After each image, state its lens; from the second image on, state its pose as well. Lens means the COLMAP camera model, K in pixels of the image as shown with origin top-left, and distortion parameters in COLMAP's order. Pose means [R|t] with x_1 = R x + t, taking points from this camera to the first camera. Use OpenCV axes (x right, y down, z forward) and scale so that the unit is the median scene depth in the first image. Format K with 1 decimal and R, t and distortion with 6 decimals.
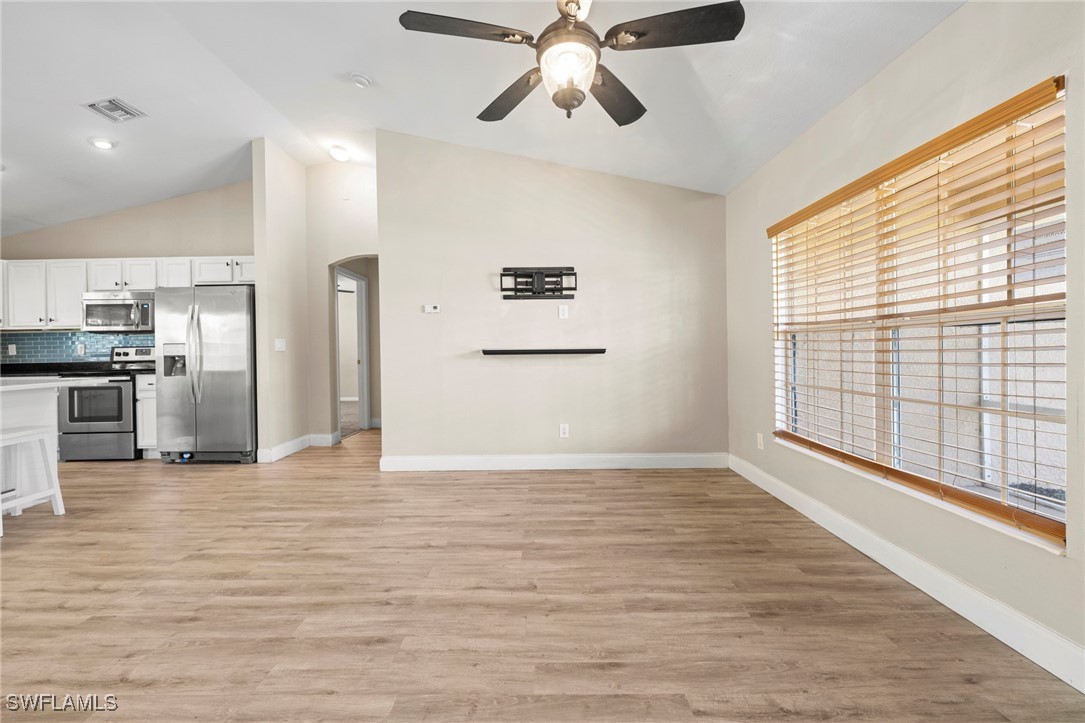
lens RADIAL K [[452.7, 0, 538.4], [0, 452.7, 354.4], [0, 0, 1]] dist [-0.000387, 0.000202]
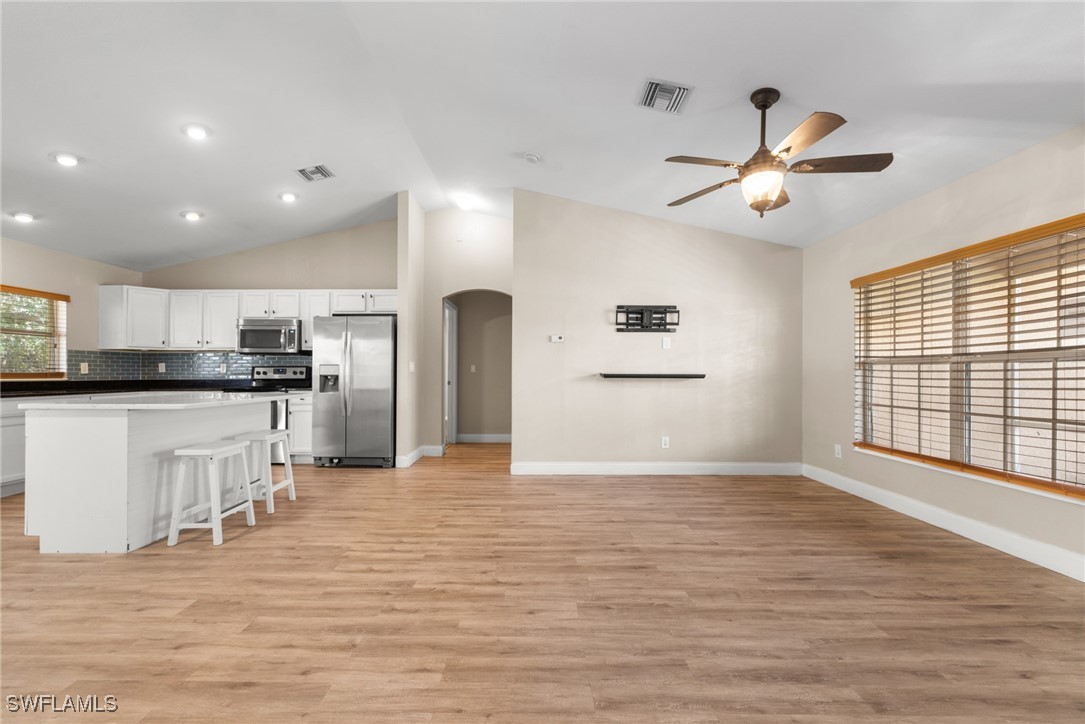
lens RADIAL K [[465.5, 0, 533.6], [0, 465.5, 378.1], [0, 0, 1]] dist [-0.000310, 0.000583]
pose [[0.999869, 0.014313, 0.007495, -0.378855], [-0.014308, 0.999897, -0.000707, 0.005690], [-0.007505, 0.000600, 0.999972, -0.282578]]
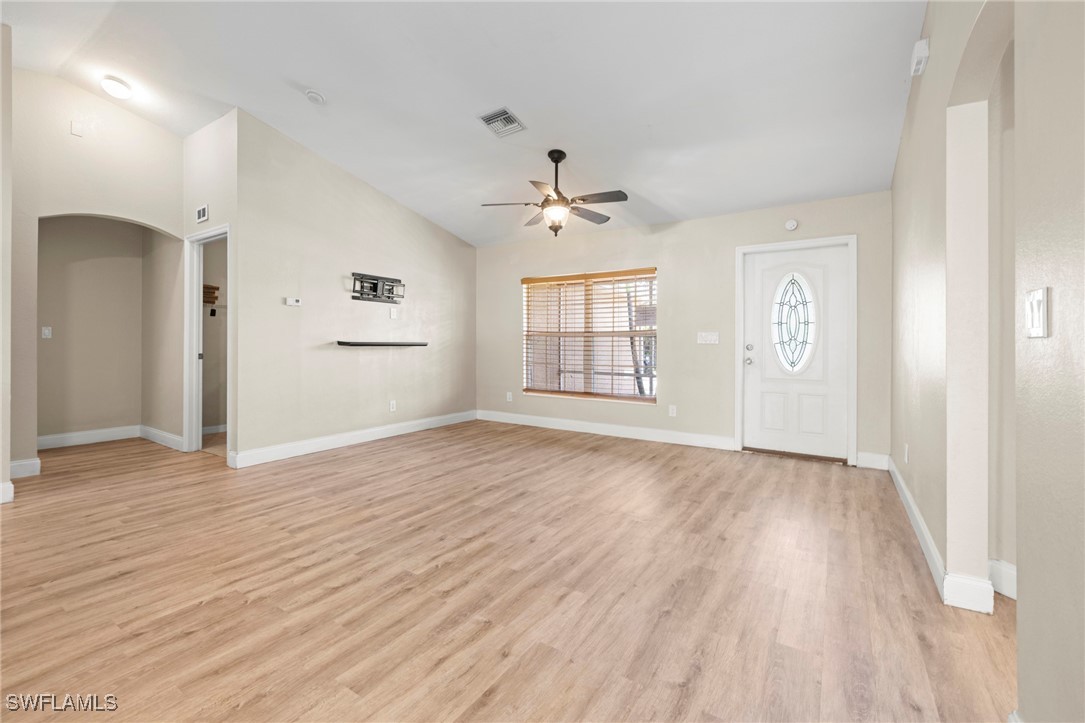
lens RADIAL K [[457.8, 0, 536.8], [0, 457.8, 344.5], [0, 0, 1]] dist [0.000130, 0.000555]
pose [[0.540105, 0.012572, 0.841504, -1.022331], [-0.003945, 0.999915, -0.012407, 0.011002], [-0.841589, 0.003381, 0.540109, -0.056685]]
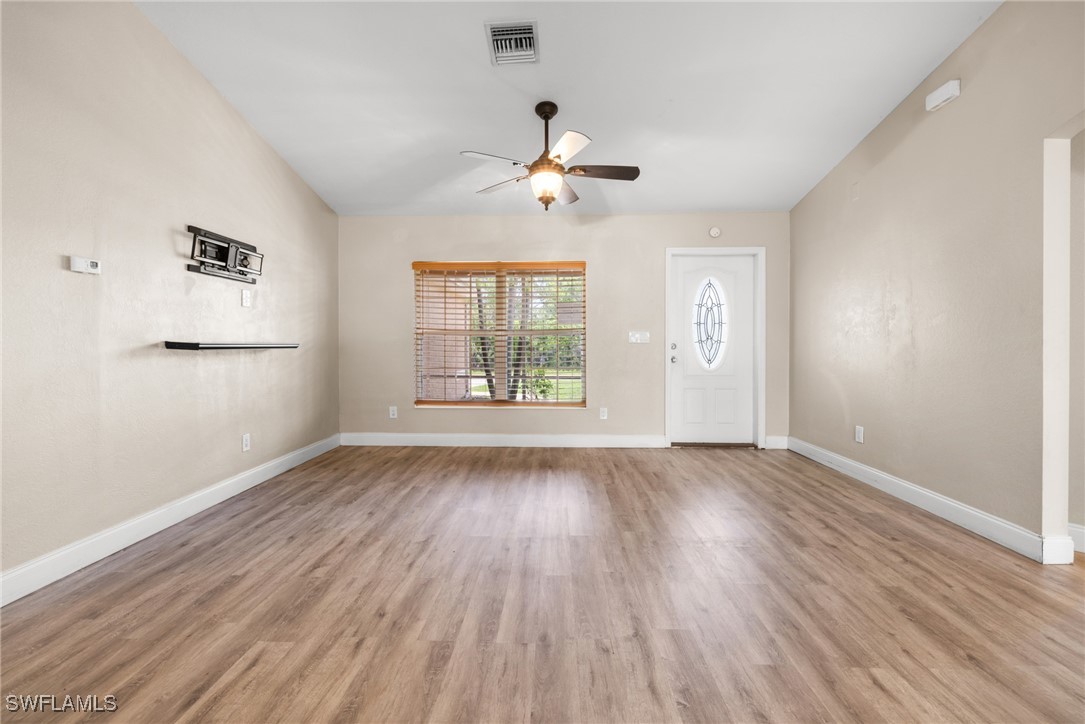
lens RADIAL K [[457.8, 0, 536.8], [0, 457.8, 345.0], [0, 0, 1]] dist [0.000130, 0.000555]
pose [[0.030346, 0.009566, 0.999494, -0.951906], [0.010098, 0.999900, -0.009876, 0.006159], [-0.999488, 0.010393, 0.030247, 0.556028]]
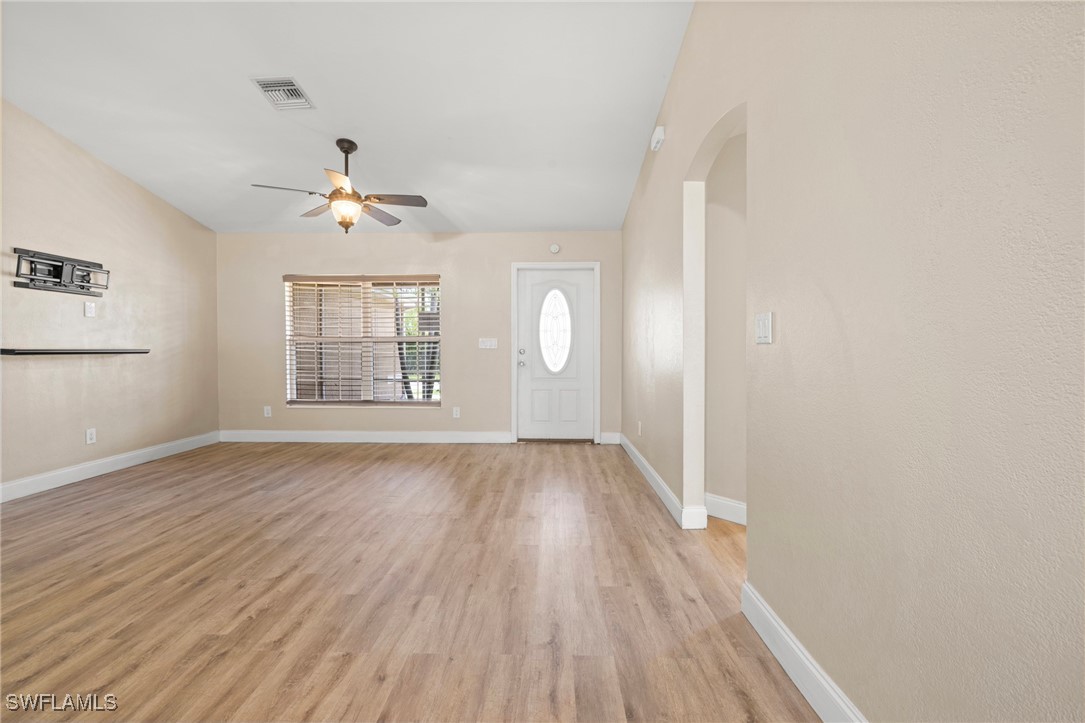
lens RADIAL K [[452.7, 0, 538.4], [0, 452.7, 354.4], [0, 0, 1]] dist [-0.000387, 0.000202]
pose [[0.019995, 0.000269, 0.999800, -1.078334], [0.010371, 0.999946, -0.000476, 0.011212], [-0.999746, 0.010379, 0.019991, 0.066586]]
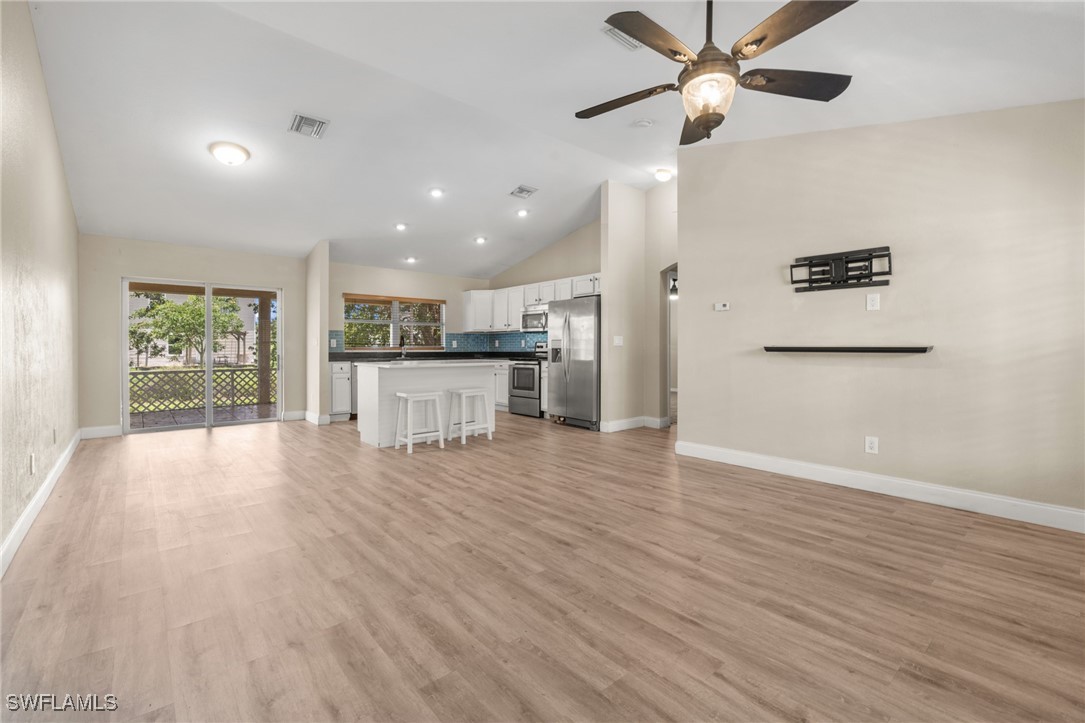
lens RADIAL K [[470.9, 0, 535.4], [0, 470.9, 351.5], [0, 0, 1]] dist [-0.000075, 0.000335]
pose [[0.655502, 0.019168, -0.754950, 0.377454], [-0.016463, 0.999803, 0.011090, -0.003202], [0.755014, 0.005159, 0.655689, -0.042026]]
